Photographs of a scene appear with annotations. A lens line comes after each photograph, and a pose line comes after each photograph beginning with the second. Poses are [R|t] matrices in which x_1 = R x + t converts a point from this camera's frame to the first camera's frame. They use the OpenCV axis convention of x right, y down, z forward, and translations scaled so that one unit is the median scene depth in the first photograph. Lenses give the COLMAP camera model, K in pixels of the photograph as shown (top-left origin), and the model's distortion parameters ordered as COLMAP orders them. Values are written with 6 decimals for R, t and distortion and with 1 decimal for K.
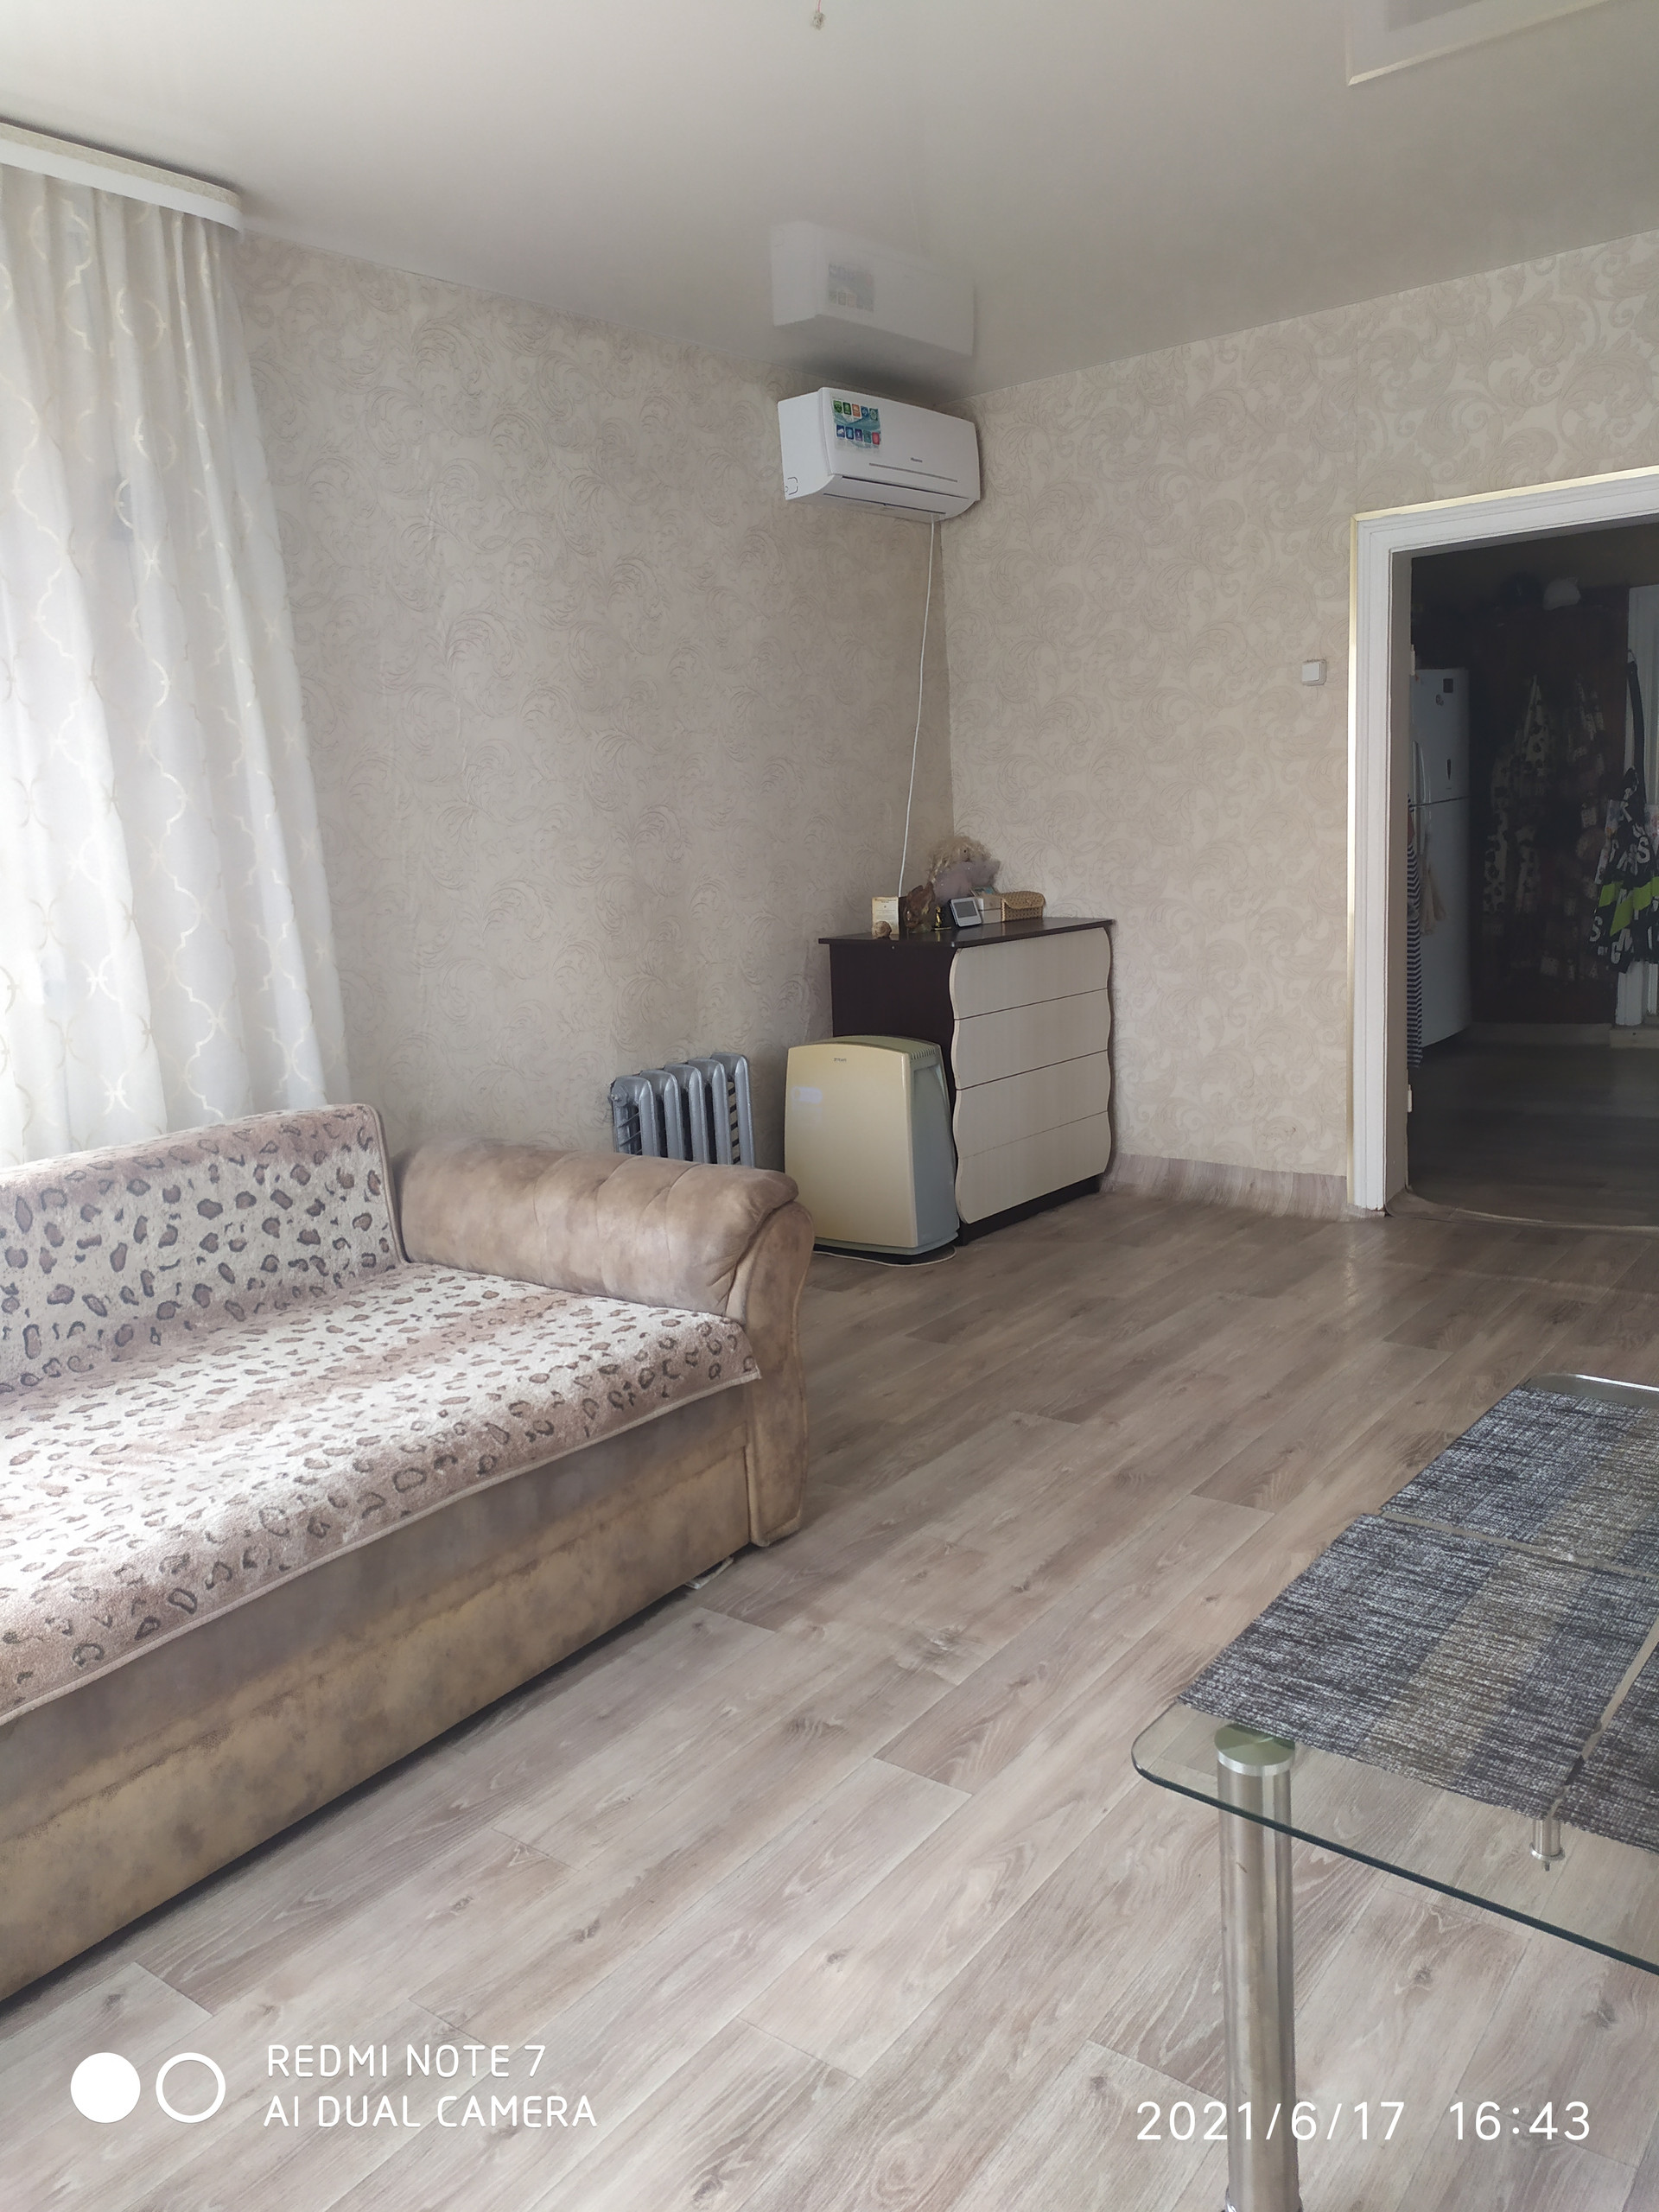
lens RADIAL K [[1658.5, 0, 827.8], [0, 1658.5, 1108.3], [0, 0, 1]] dist [0.067223, -0.002723]
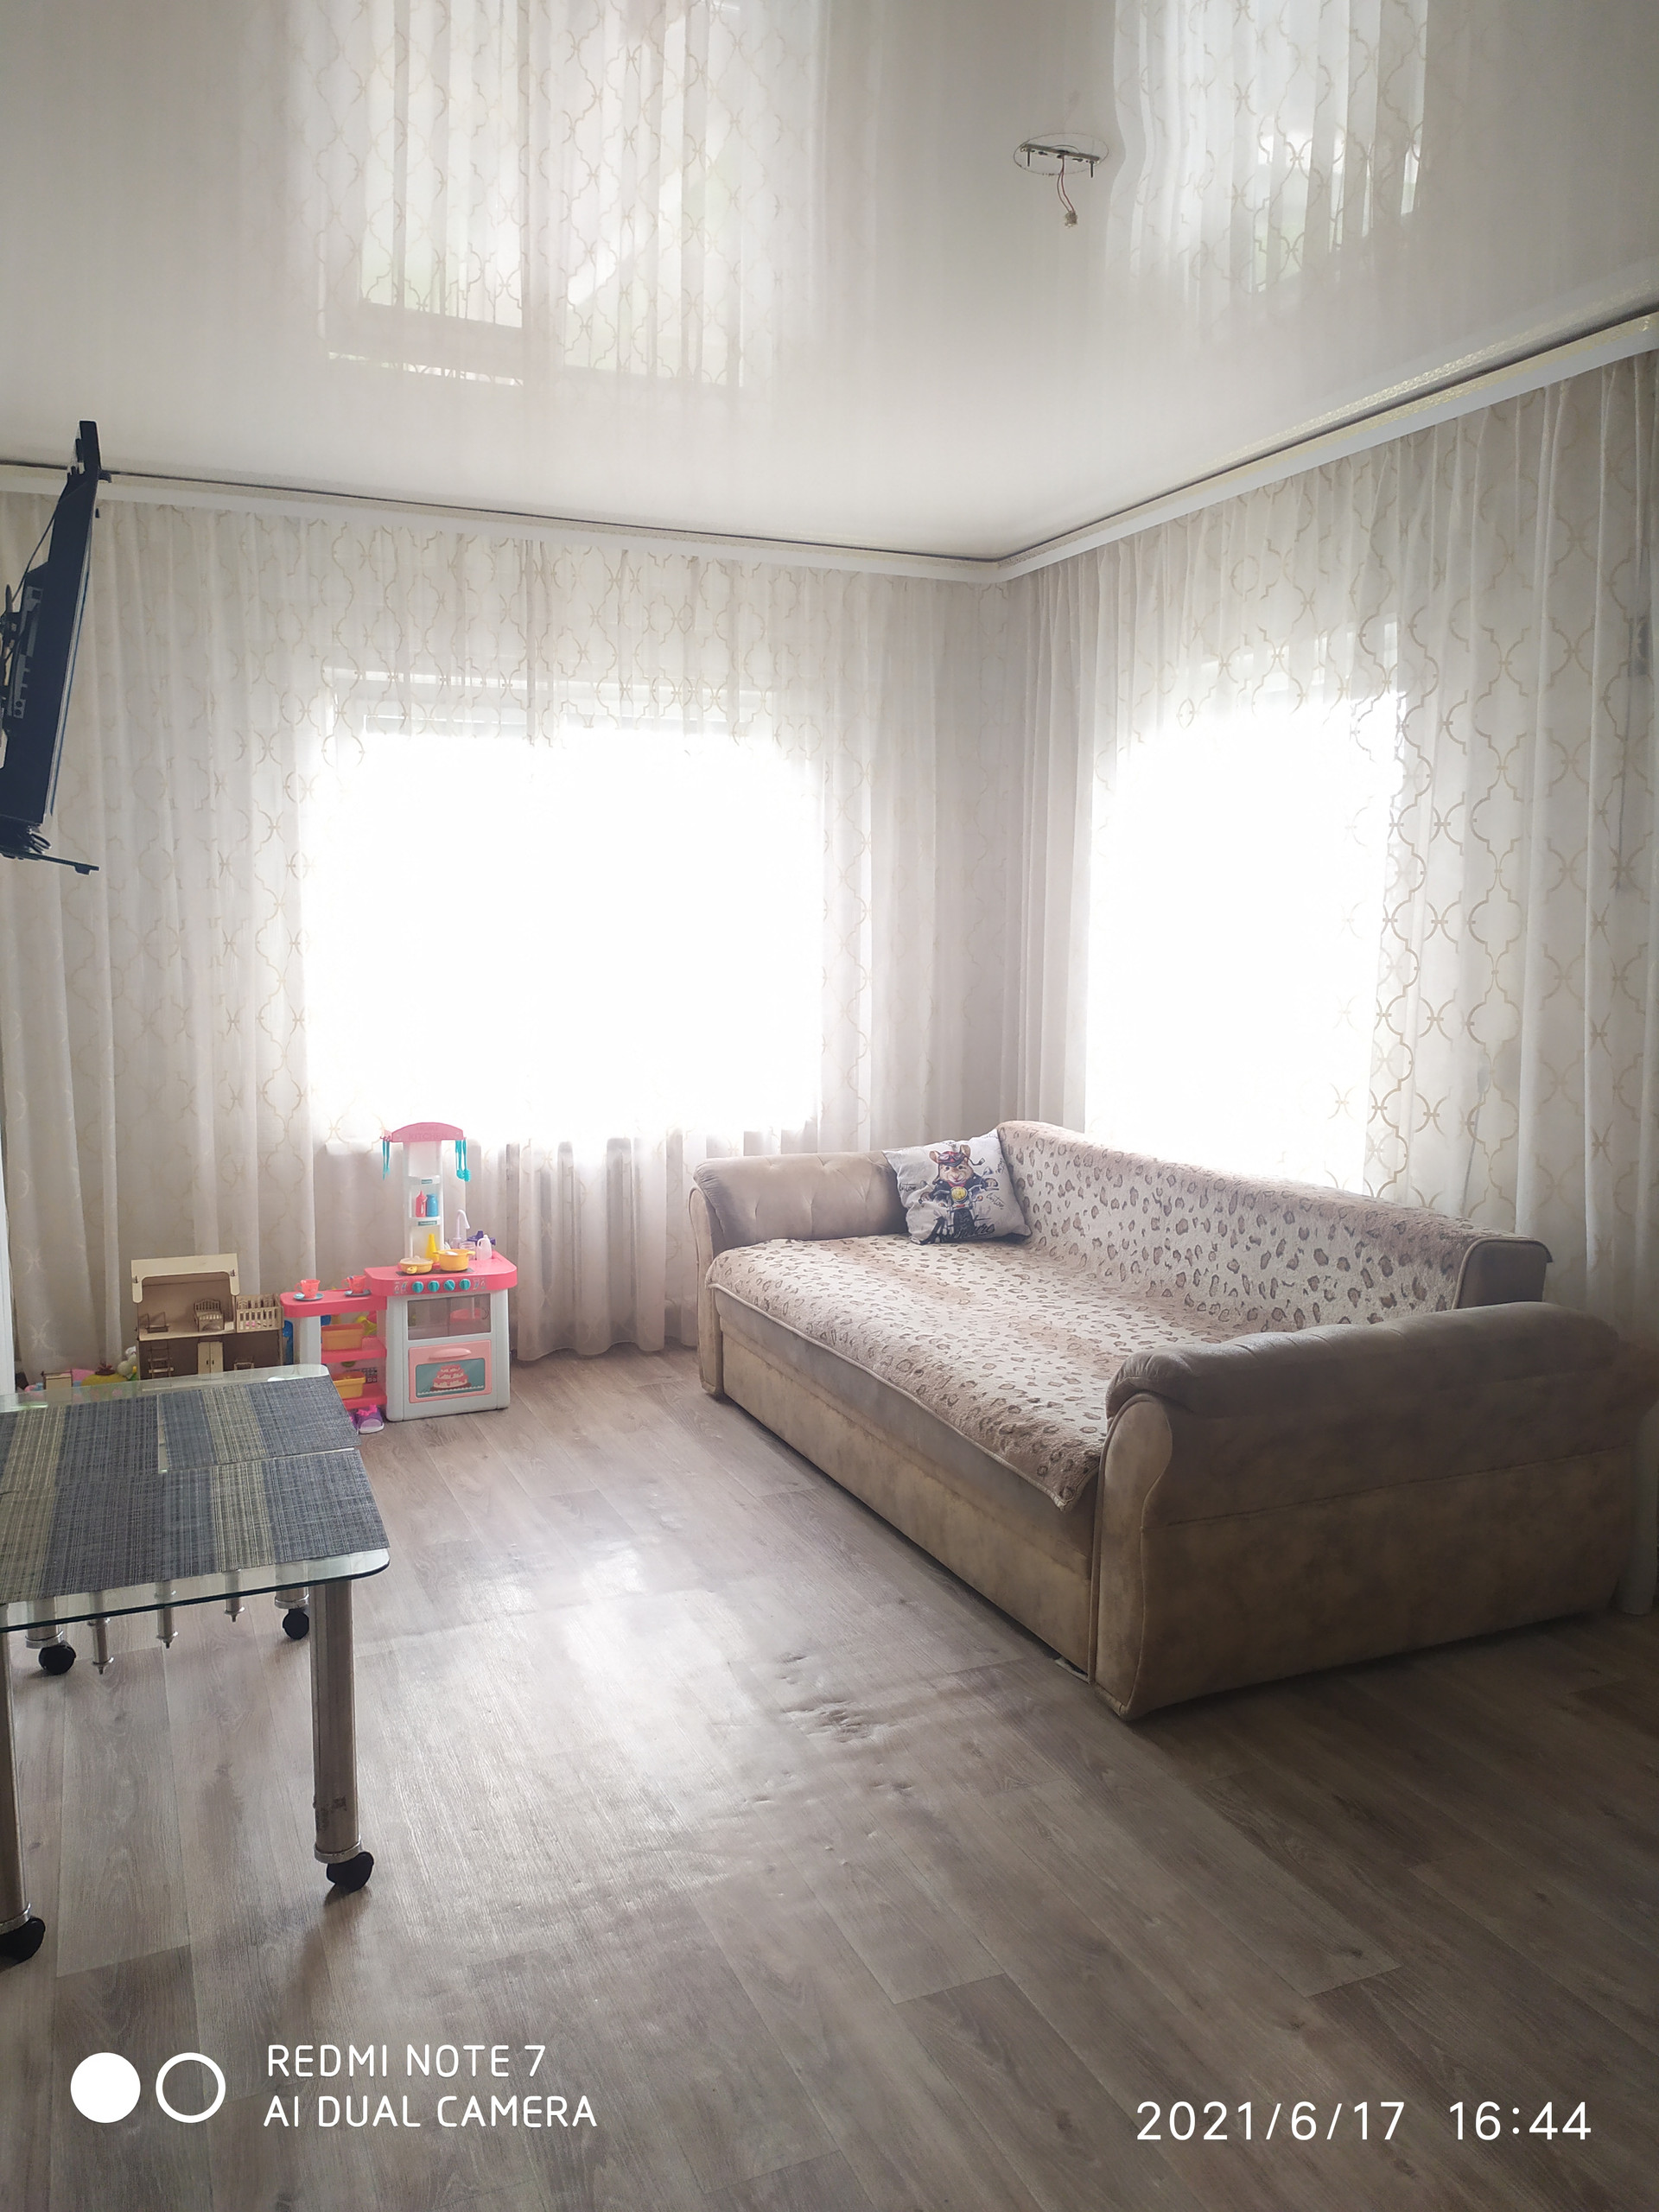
lens RADIAL K [[1658.5, 0, 829.5], [0, 1658.5, 1101.4], [0, 0, 1]] dist [0.067223, -0.002723]
pose [[-0.472248, 0.165272, -0.865833, 0.863348], [-0.135421, 0.957001, 0.256536, -0.322505], [0.871001, 0.238401, -0.429561, 1.212618]]
